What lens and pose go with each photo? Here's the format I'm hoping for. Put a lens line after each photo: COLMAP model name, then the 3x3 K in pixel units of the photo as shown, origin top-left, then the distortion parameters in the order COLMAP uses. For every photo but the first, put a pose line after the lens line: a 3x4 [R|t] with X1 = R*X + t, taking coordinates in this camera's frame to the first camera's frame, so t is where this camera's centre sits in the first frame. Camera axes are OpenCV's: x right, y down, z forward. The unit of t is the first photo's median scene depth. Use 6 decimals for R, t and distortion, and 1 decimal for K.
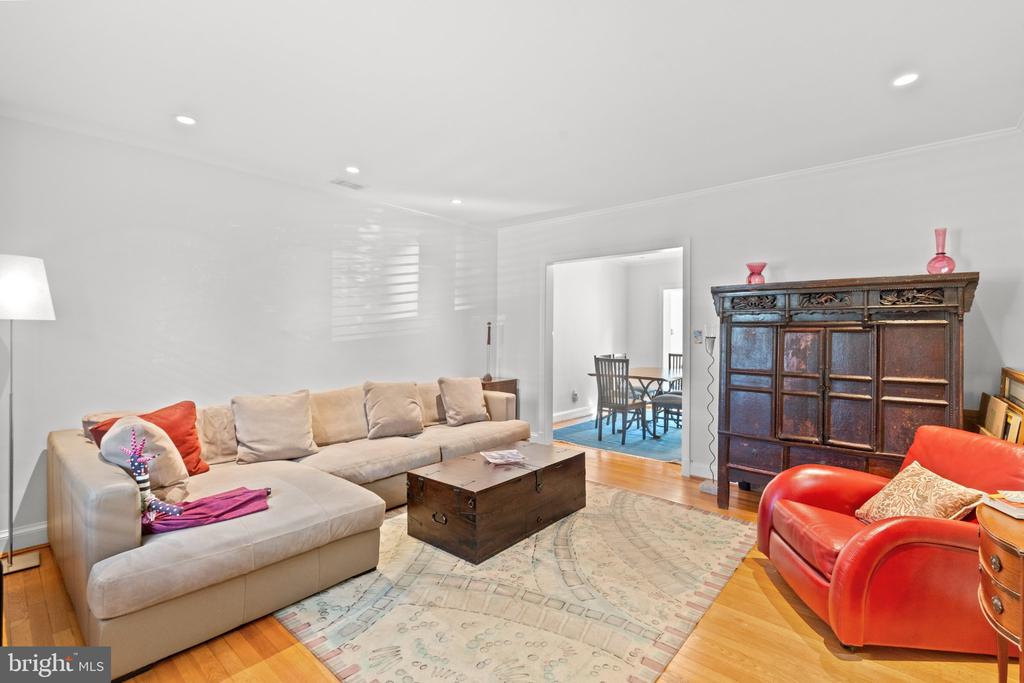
lens RADIAL K [[451.8, 0, 512.5], [0, 451.8, 339.1], [0, 0, 1]] dist [-0.004331, 0.000400]
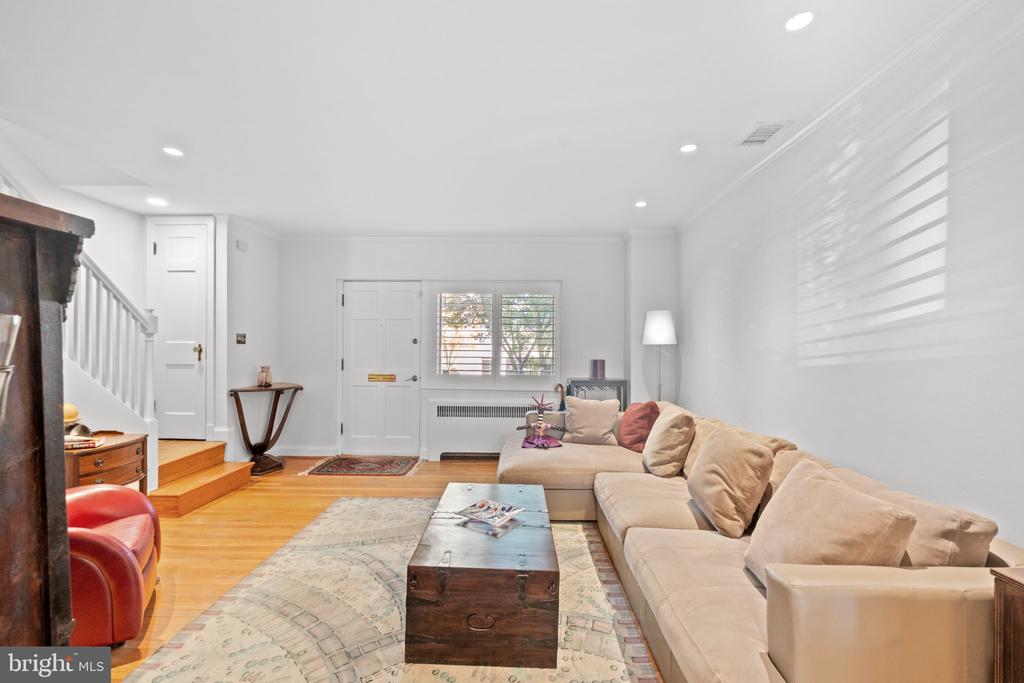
lens RADIAL K [[451.8, 0, 511.1], [0, 451.8, 347.6], [0, 0, 1]] dist [-0.004331, 0.000400]
pose [[-0.772567, -0.005648, -0.634909, 0.331036], [-0.013313, 0.999885, 0.007304, -0.020720], [0.634794, 0.014096, -0.772553, 1.200829]]
